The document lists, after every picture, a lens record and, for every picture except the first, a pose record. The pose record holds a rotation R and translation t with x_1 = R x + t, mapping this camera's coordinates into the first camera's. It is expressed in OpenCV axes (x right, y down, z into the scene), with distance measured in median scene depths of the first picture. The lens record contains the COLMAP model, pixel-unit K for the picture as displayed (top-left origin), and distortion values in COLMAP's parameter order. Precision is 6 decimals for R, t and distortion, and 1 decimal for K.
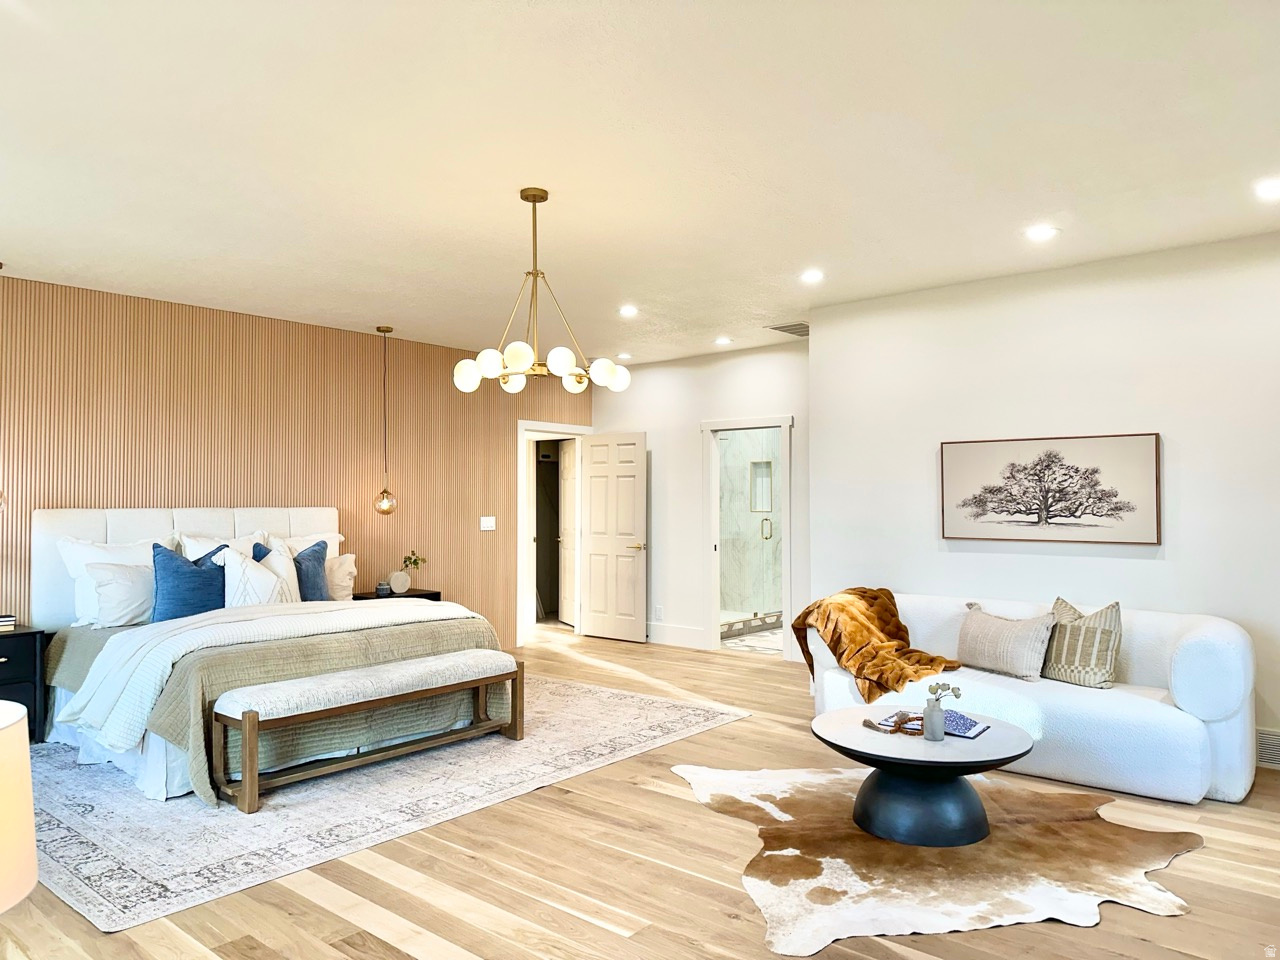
lens RADIAL K [[887.1, 0, 633.9], [0, 887.1, 478.8], [0, 0, 1]] dist [0.069328, -0.097900]
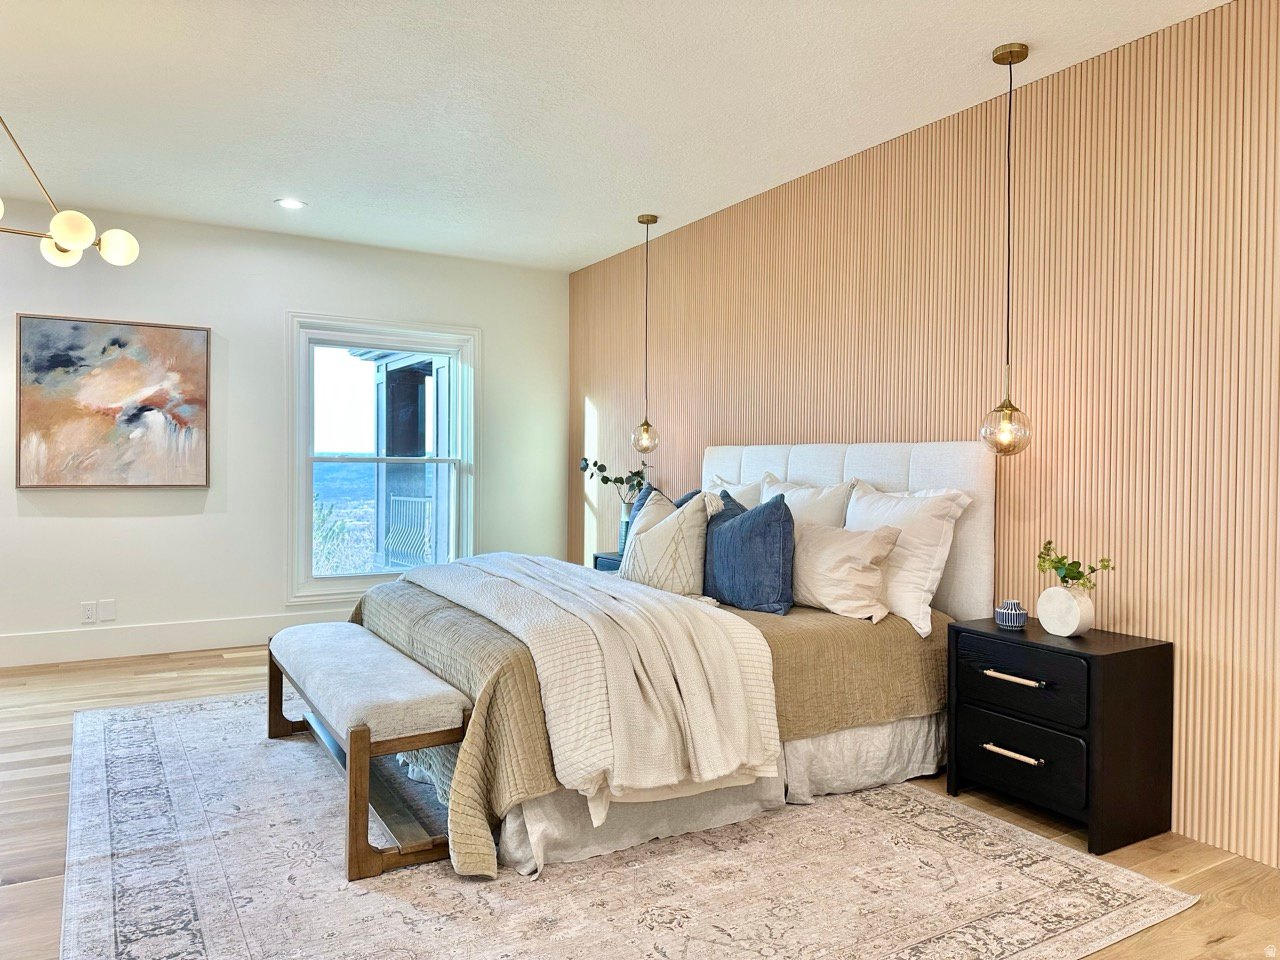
lens RADIAL K [[887.1, 0, 633.9], [0, 887.1, 478.8], [0, 0, 1]] dist [0.069328, -0.097900]
pose [[-0.307934, 0.009406, -0.951361, 0.359905], [0.007942, 0.999942, 0.007316, 0.078931], [0.951374, -0.005303, -0.307991, 1.569934]]
